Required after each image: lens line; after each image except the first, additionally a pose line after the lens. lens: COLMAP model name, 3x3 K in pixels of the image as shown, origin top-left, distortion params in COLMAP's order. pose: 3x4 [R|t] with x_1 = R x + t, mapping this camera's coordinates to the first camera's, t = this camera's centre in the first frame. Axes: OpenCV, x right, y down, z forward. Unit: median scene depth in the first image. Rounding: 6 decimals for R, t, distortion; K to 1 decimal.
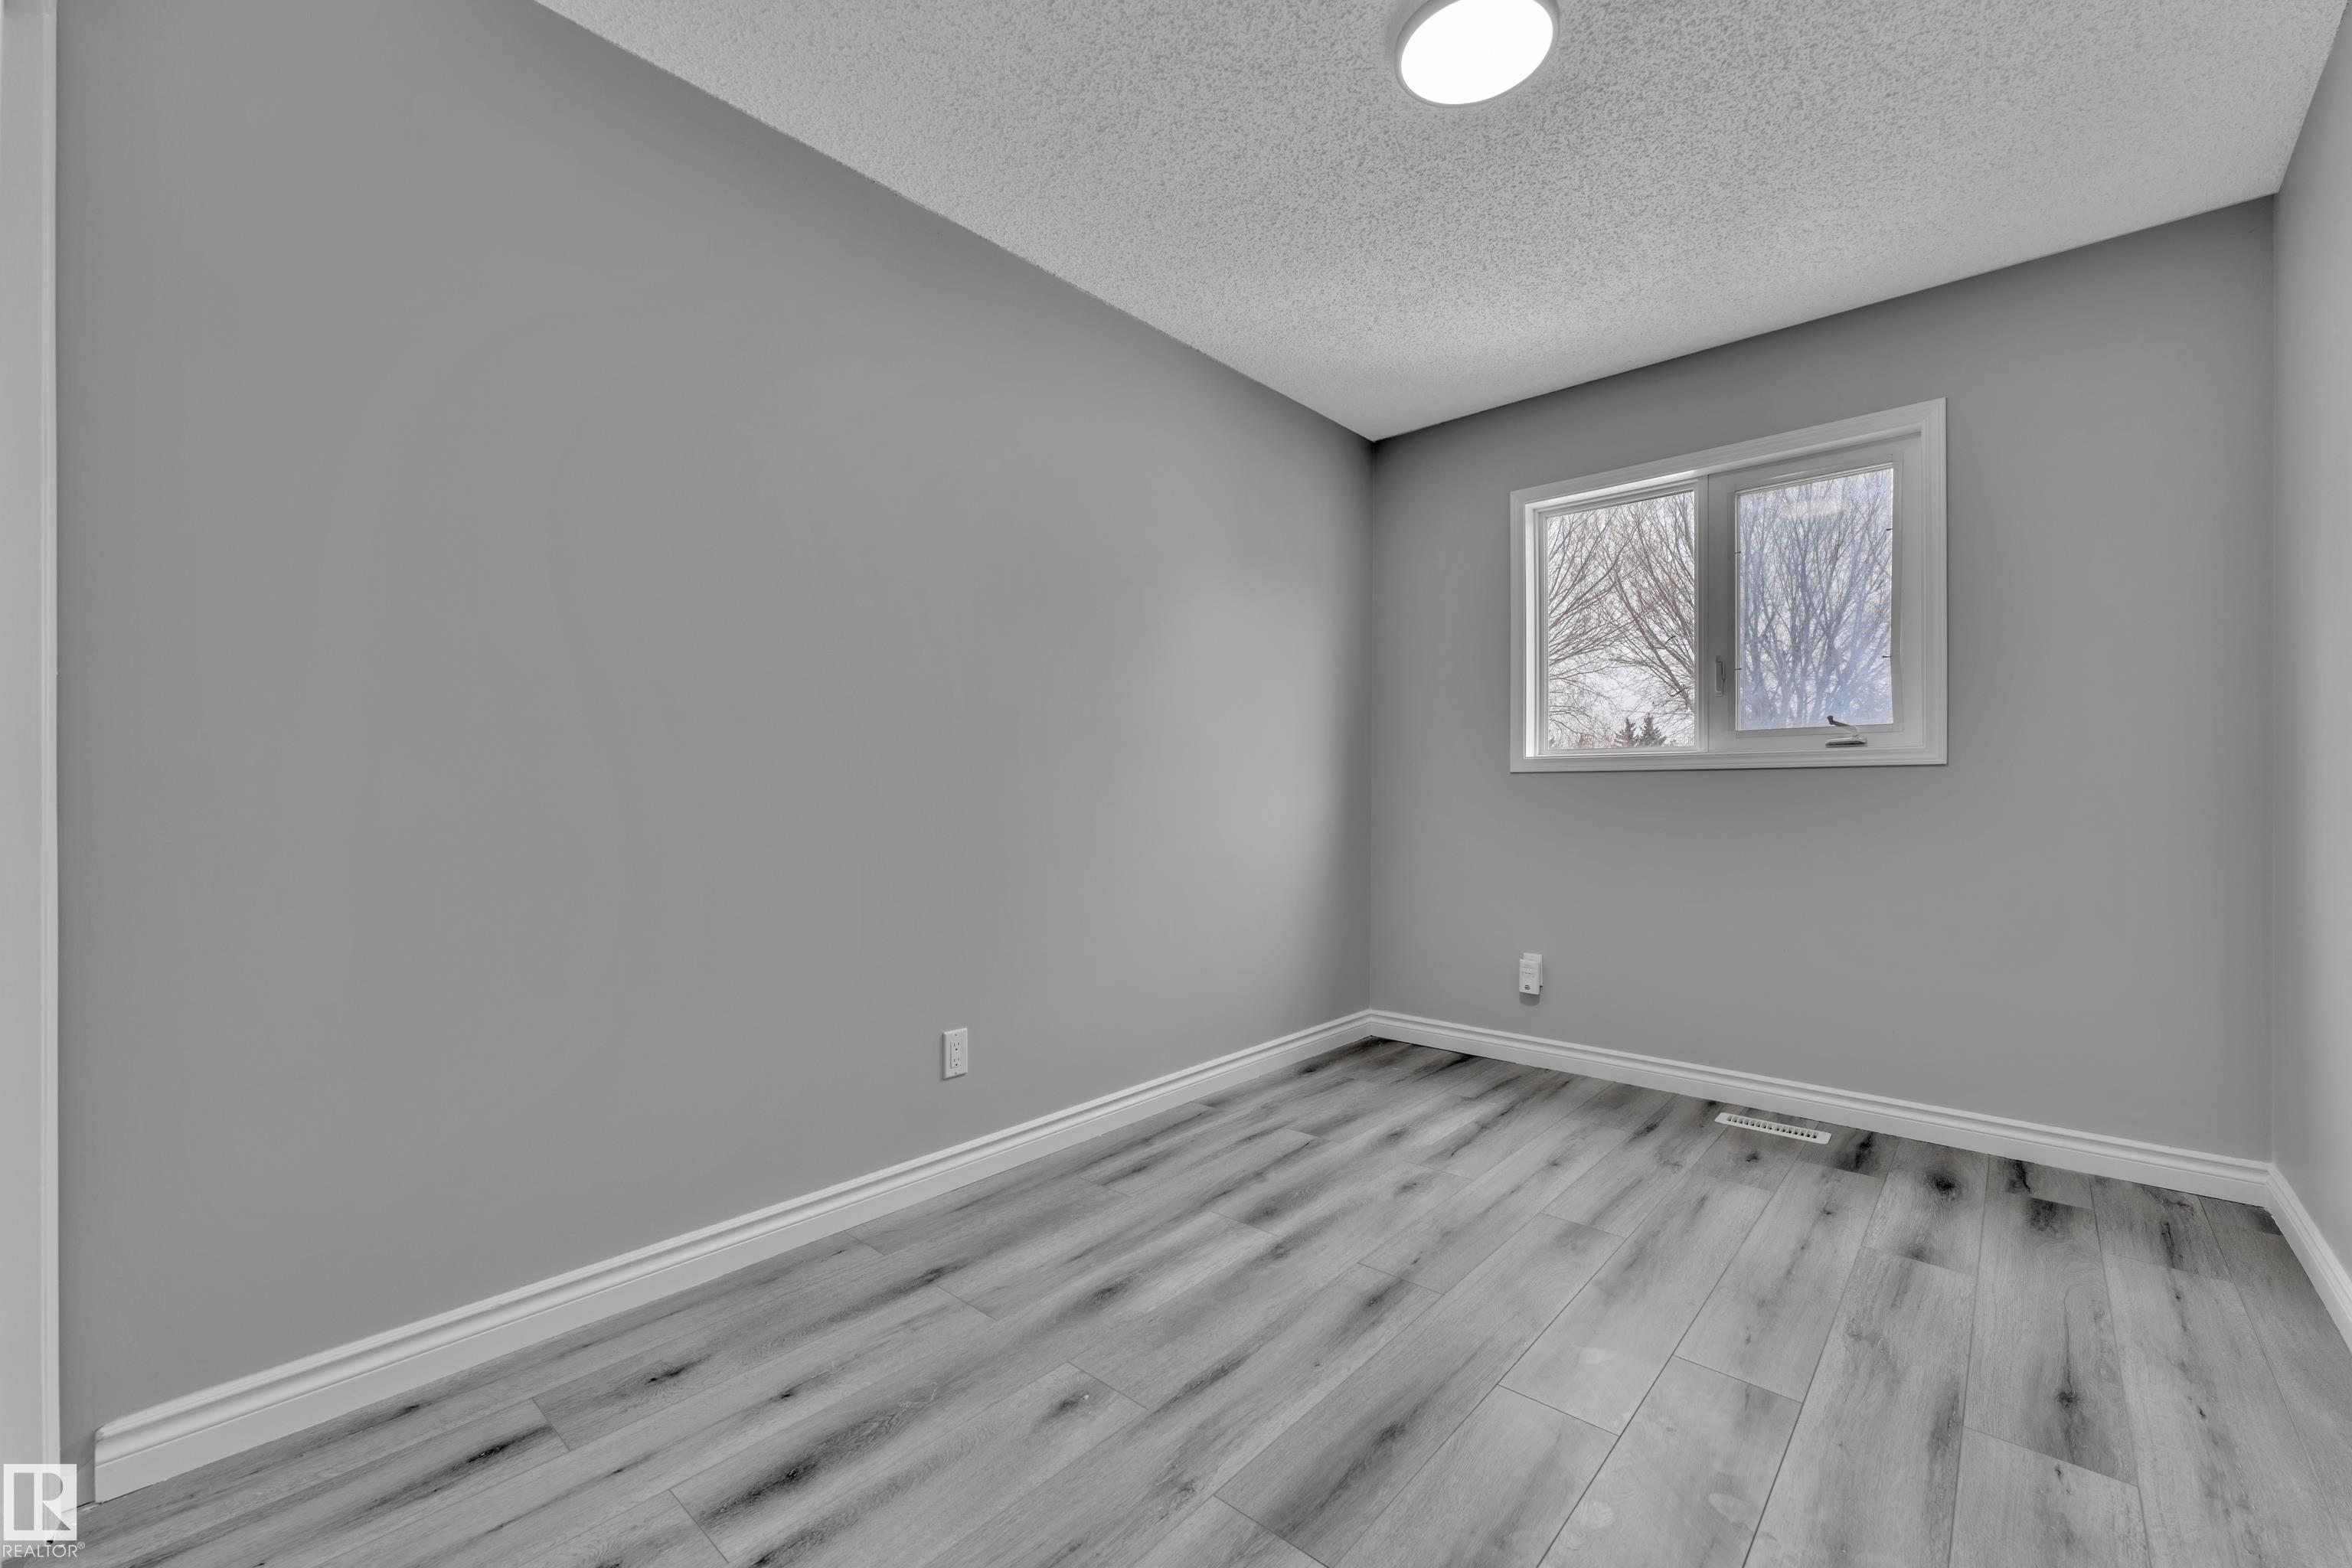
lens RADIAL K [[945.9, 0, 1171.7], [0, 945.9, 803.8], [0, 0, 1]] dist [0.003485, -0.000582]
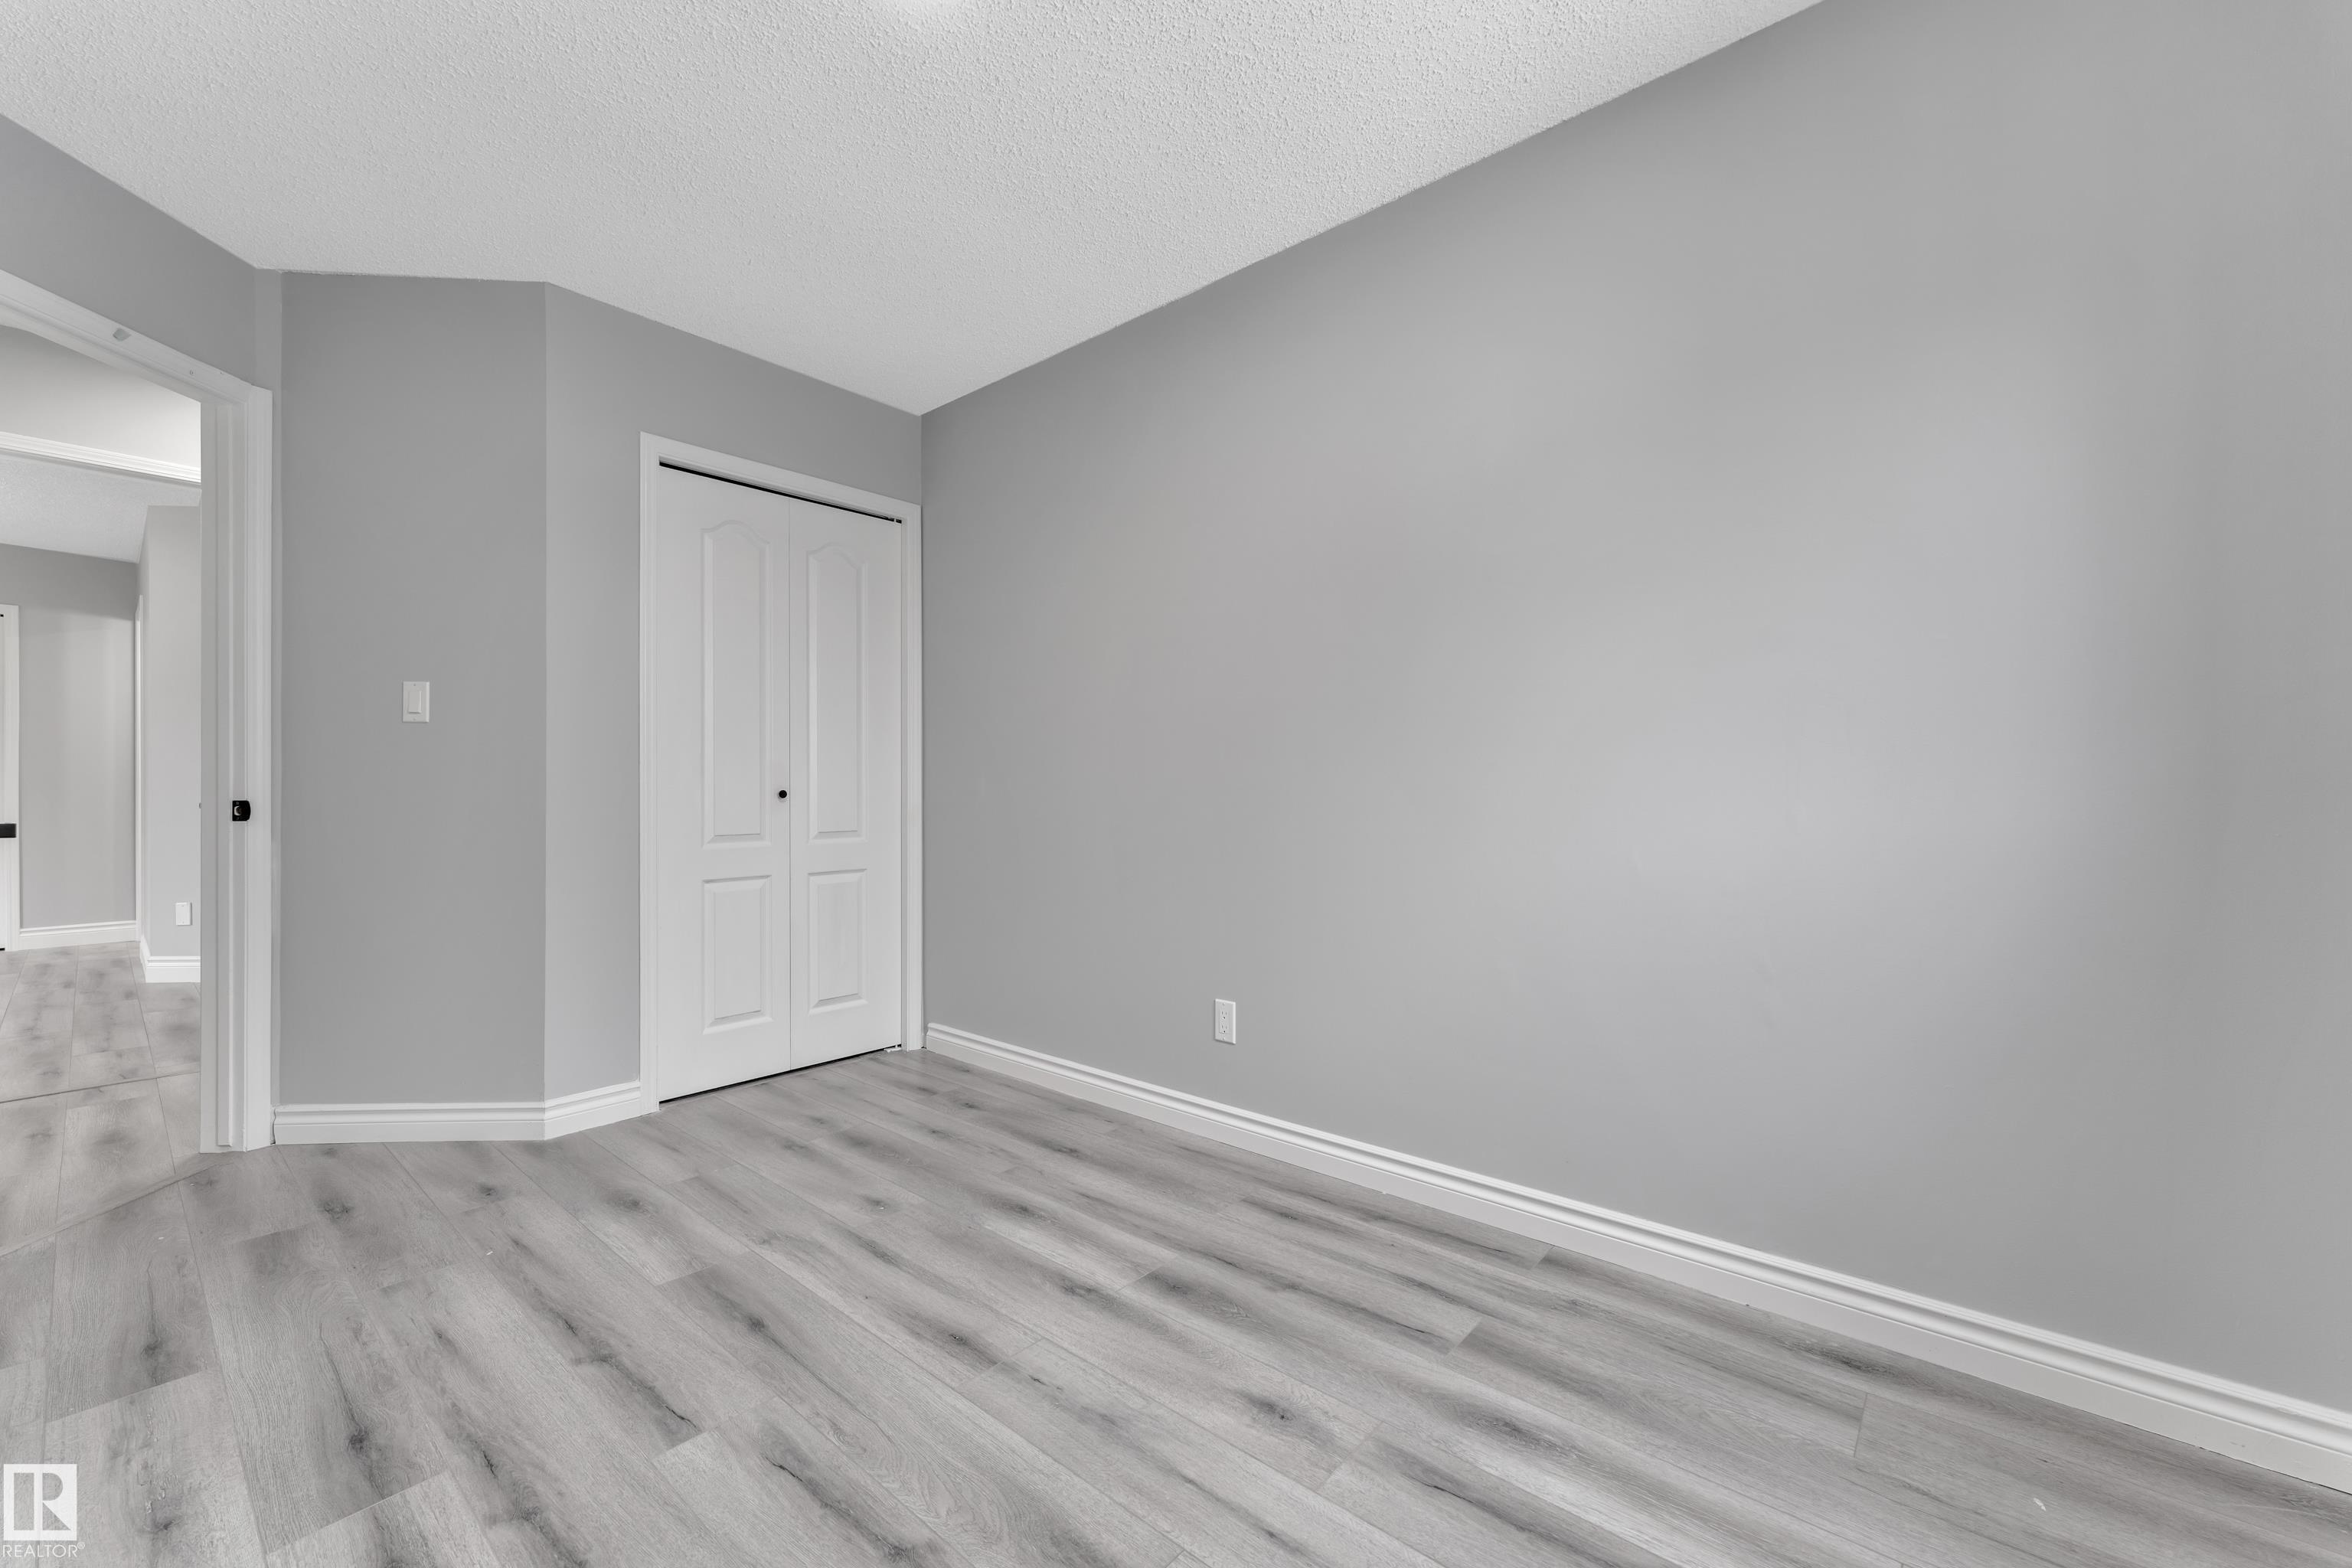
lens RADIAL K [[945.9, 0, 1194.8], [0, 945.9, 783.9], [0, 0, 1]] dist [0.003485, -0.000582]
pose [[0.026799, -0.003855, -0.999633, 1.003322], [-0.007718, 0.999962, -0.004064, -0.014495], [0.999611, 0.007824, 0.026768, 1.049871]]
